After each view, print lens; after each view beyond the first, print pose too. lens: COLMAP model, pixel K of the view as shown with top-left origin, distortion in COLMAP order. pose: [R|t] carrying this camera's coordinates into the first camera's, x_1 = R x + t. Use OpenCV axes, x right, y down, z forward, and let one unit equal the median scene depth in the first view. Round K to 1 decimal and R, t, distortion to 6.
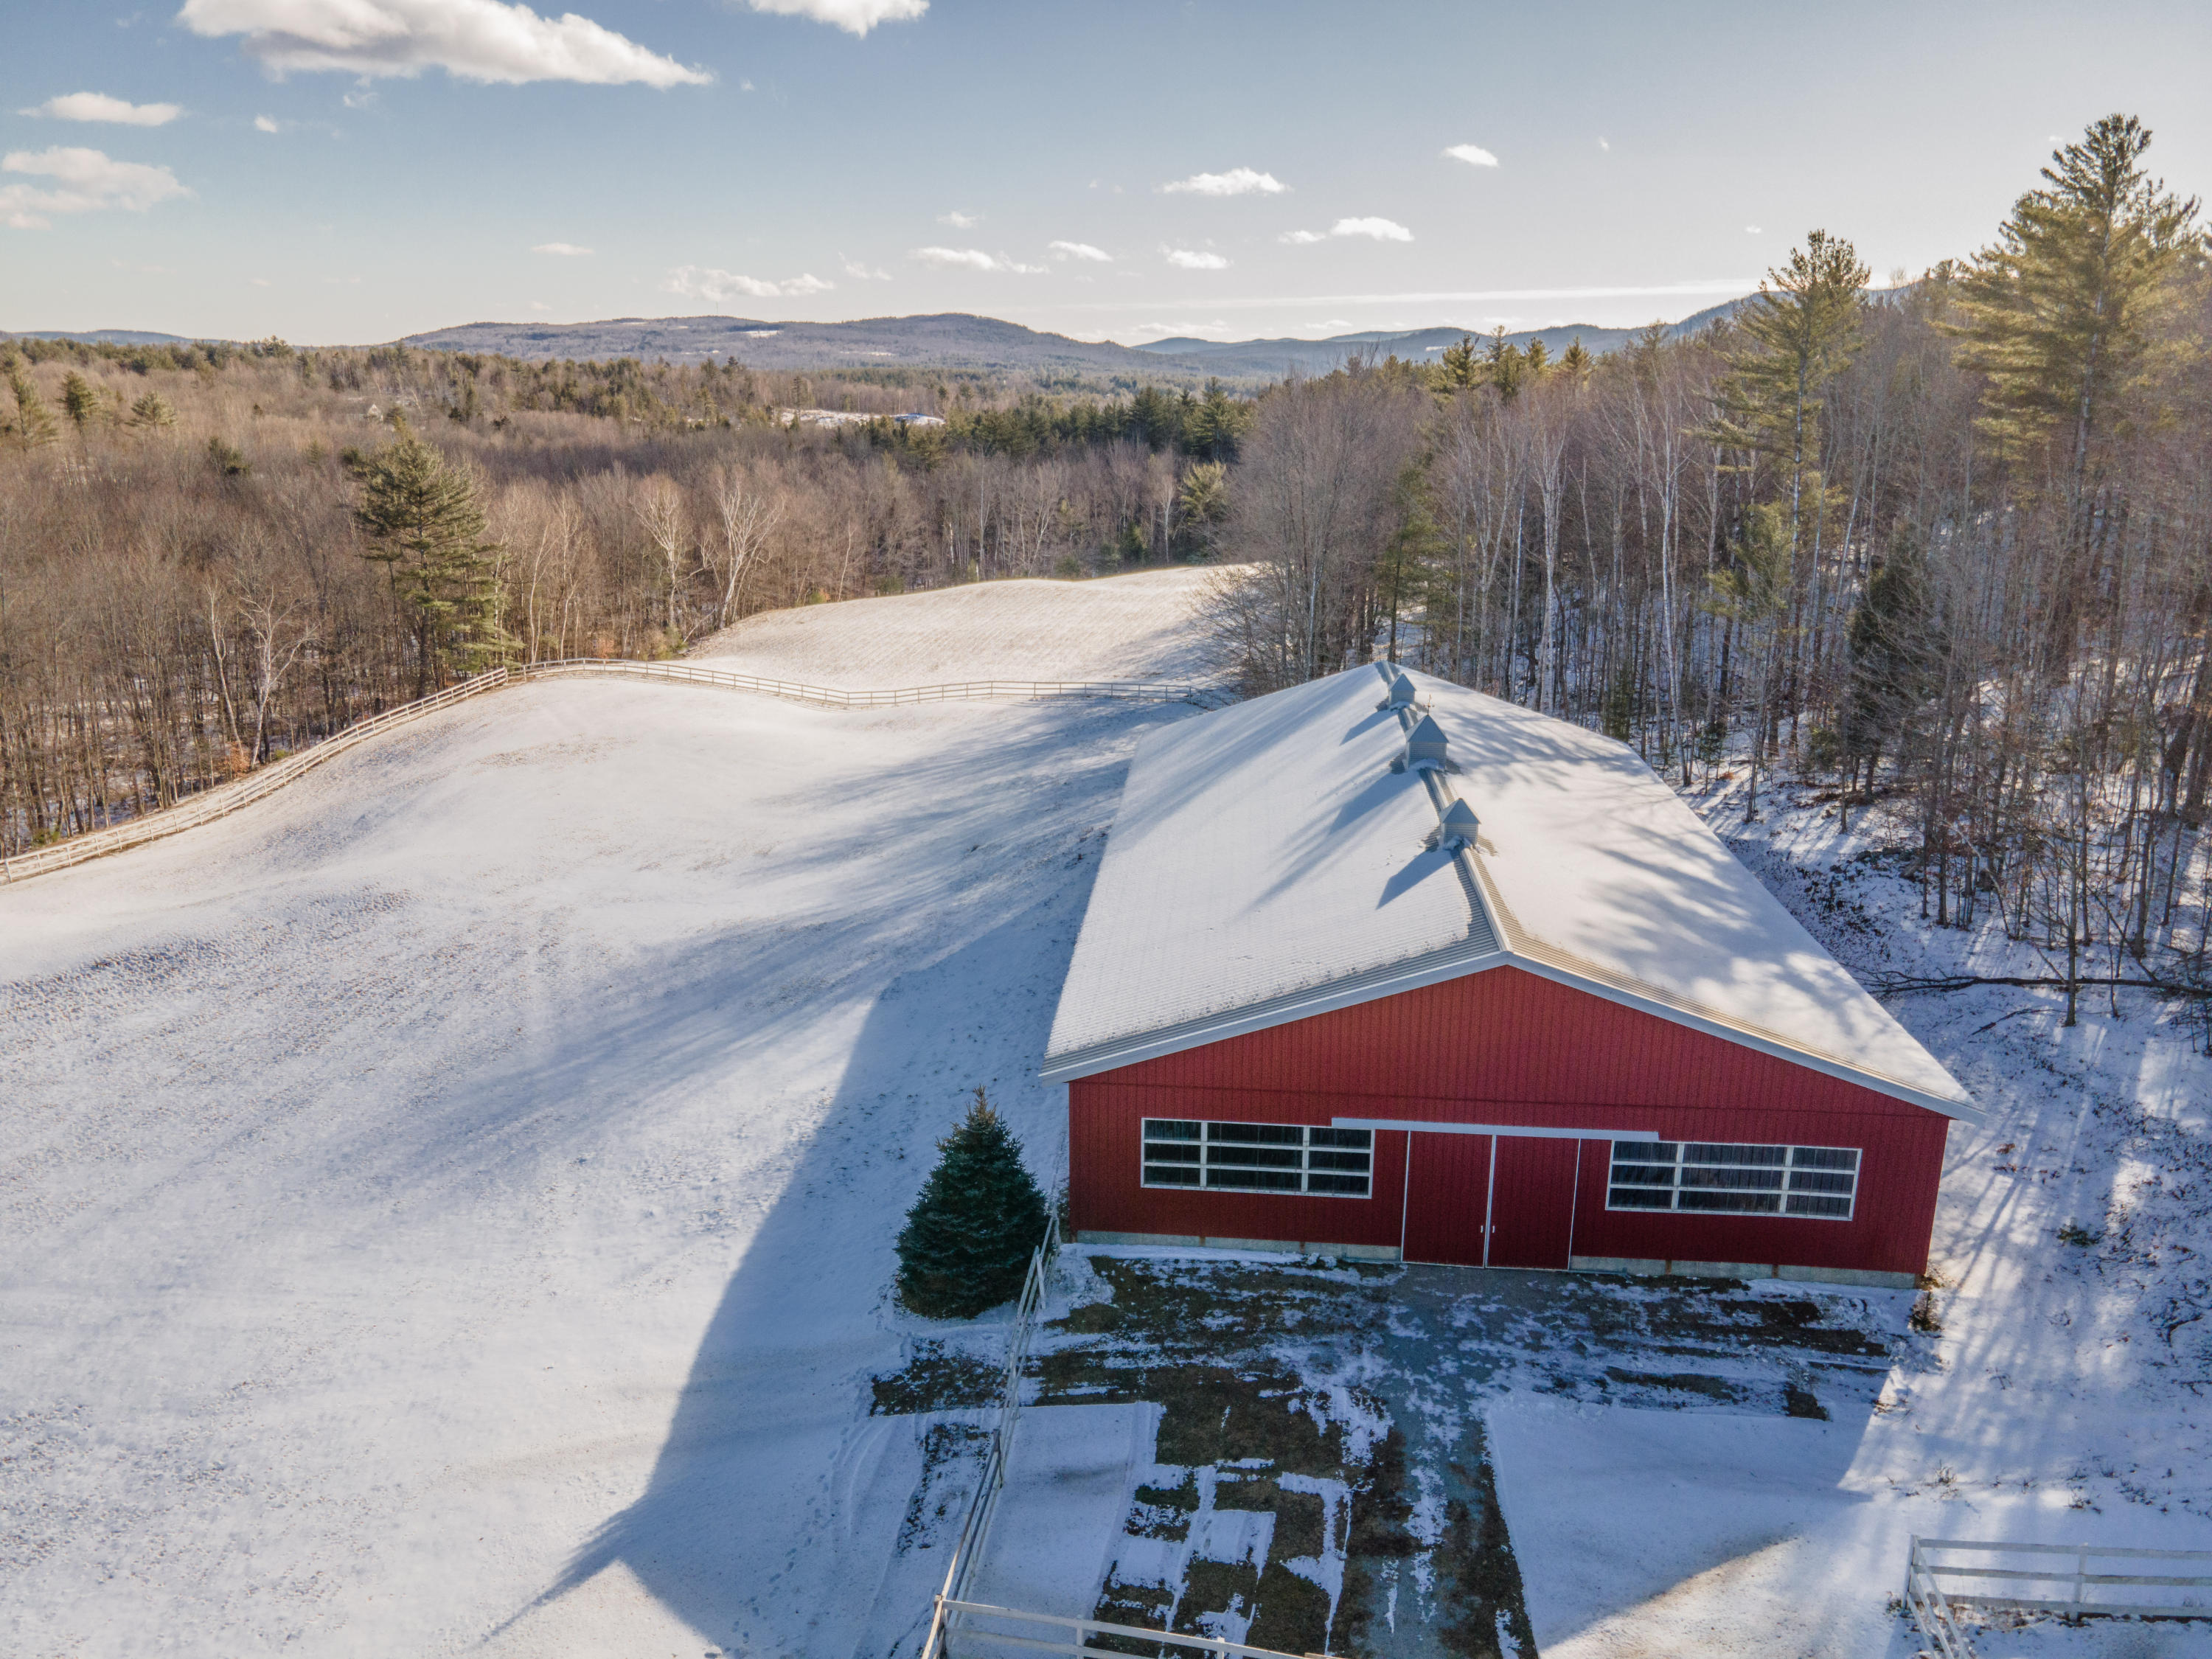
lens RADIAL K [[1601.2, 0, 1096.7], [0, 1601.2, 822.9], [0, 0, 1]] dist [0.034948, 0.018804]
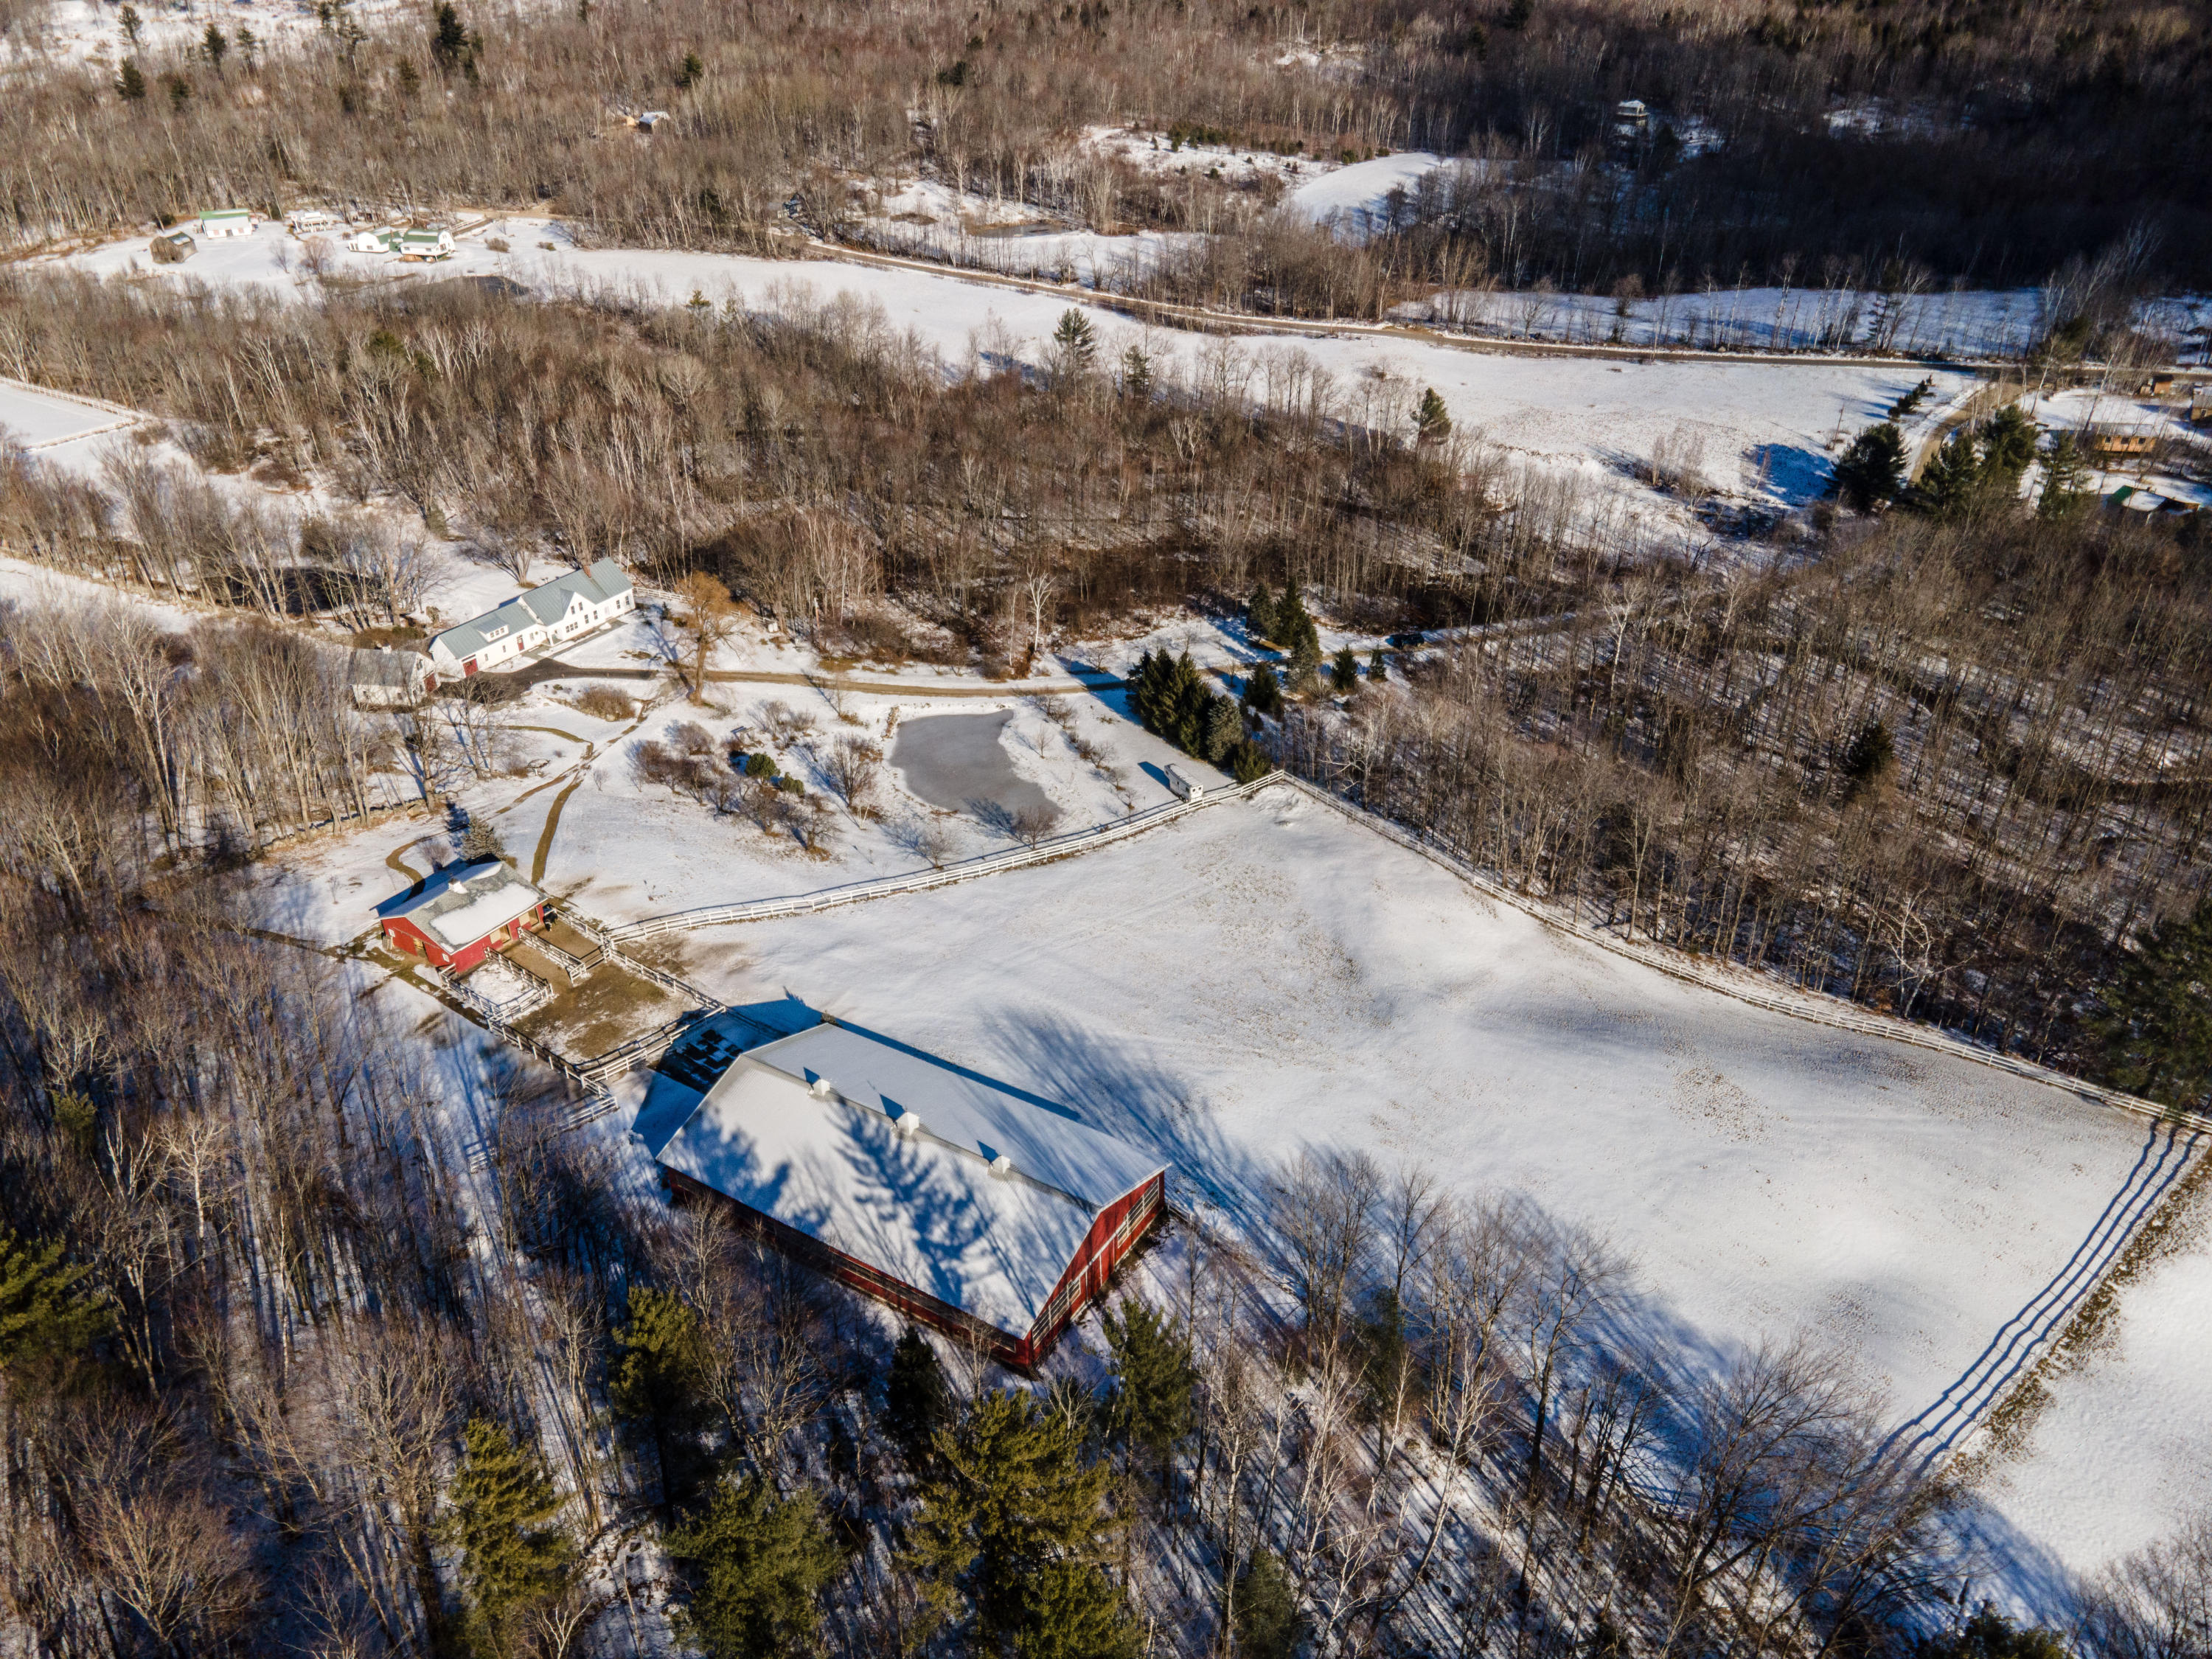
lens RADIAL K [[1601.2, 0, 1102.3], [0, 1601.2, 834.4], [0, 0, 1]] dist [0.034948, 0.018804]
pose [[-0.452432, 0.462506, -0.762492, 1.030052], [-0.222462, 0.769443, 0.598722, -1.137784], [0.863606, 0.440506, -0.245231, 0.992630]]
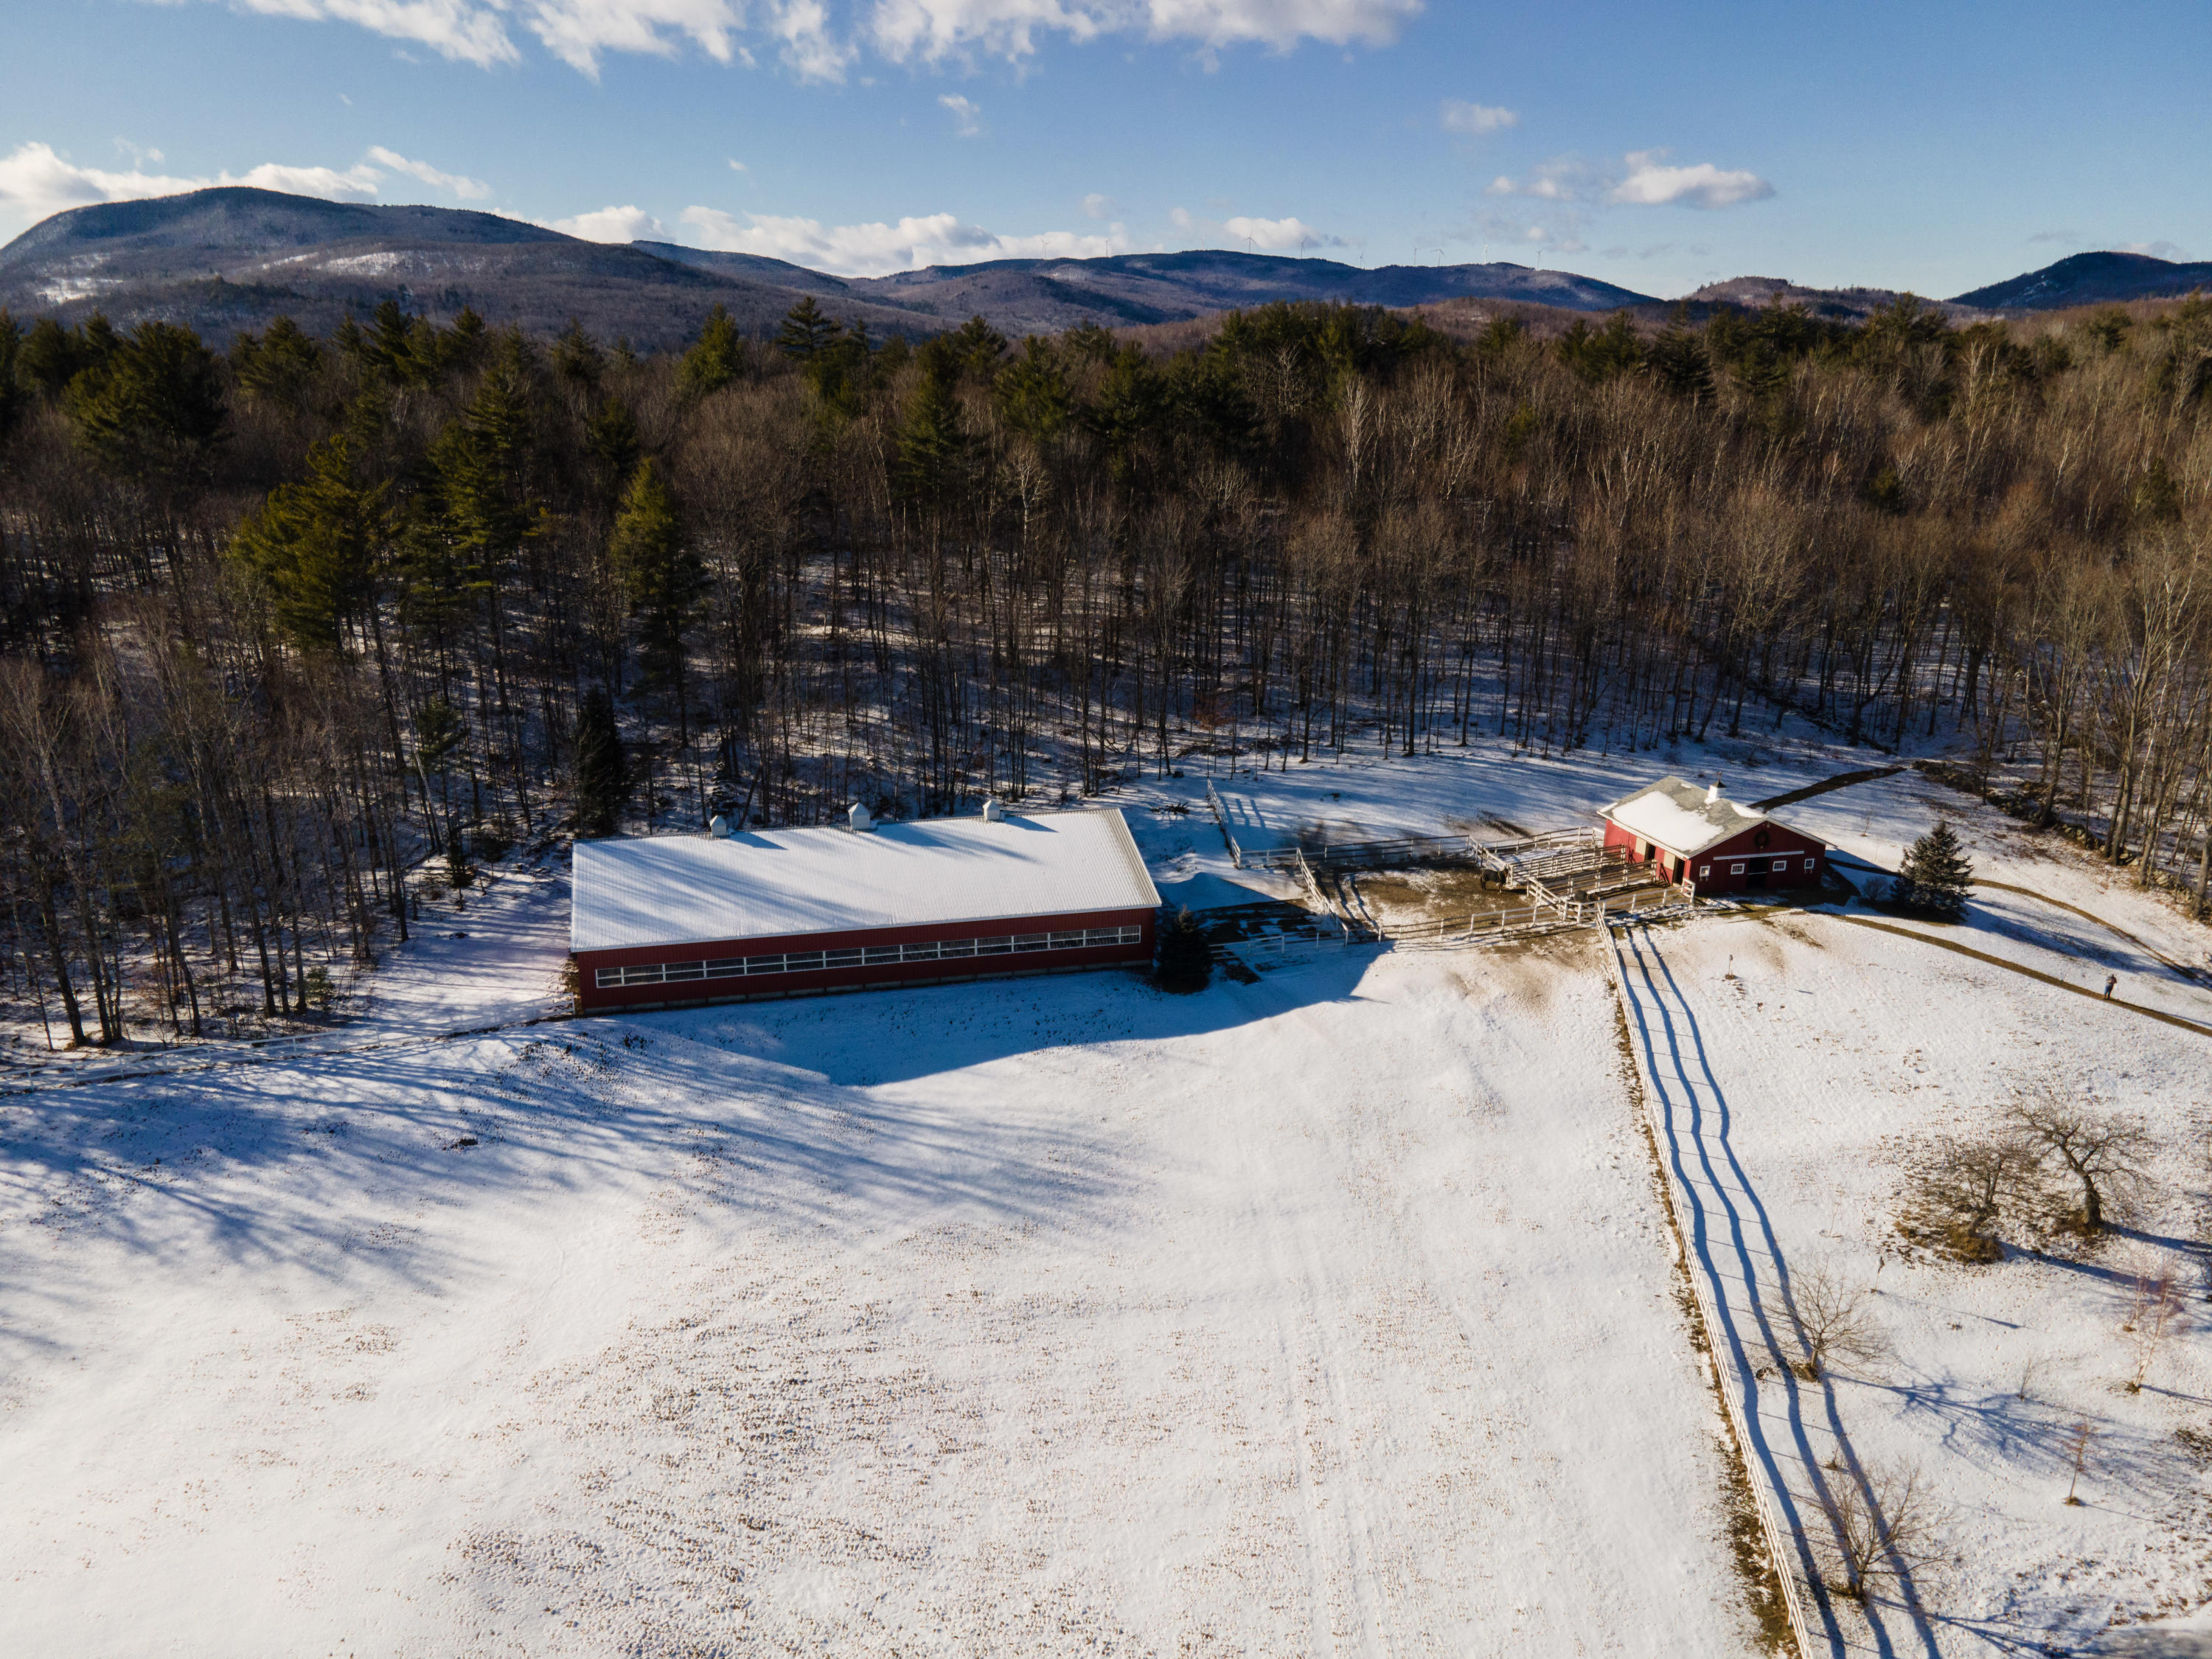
lens RADIAL K [[1601.2, 0, 1100.4], [0, 1601.2, 829.9], [0, 0, 1]] dist [0.034948, 0.018804]
pose [[-0.352600, -0.271199, 0.895614, -1.039186], [0.248154, 0.895719, 0.368928, -0.426208], [-0.902271, 0.352334, -0.248531, 0.740566]]
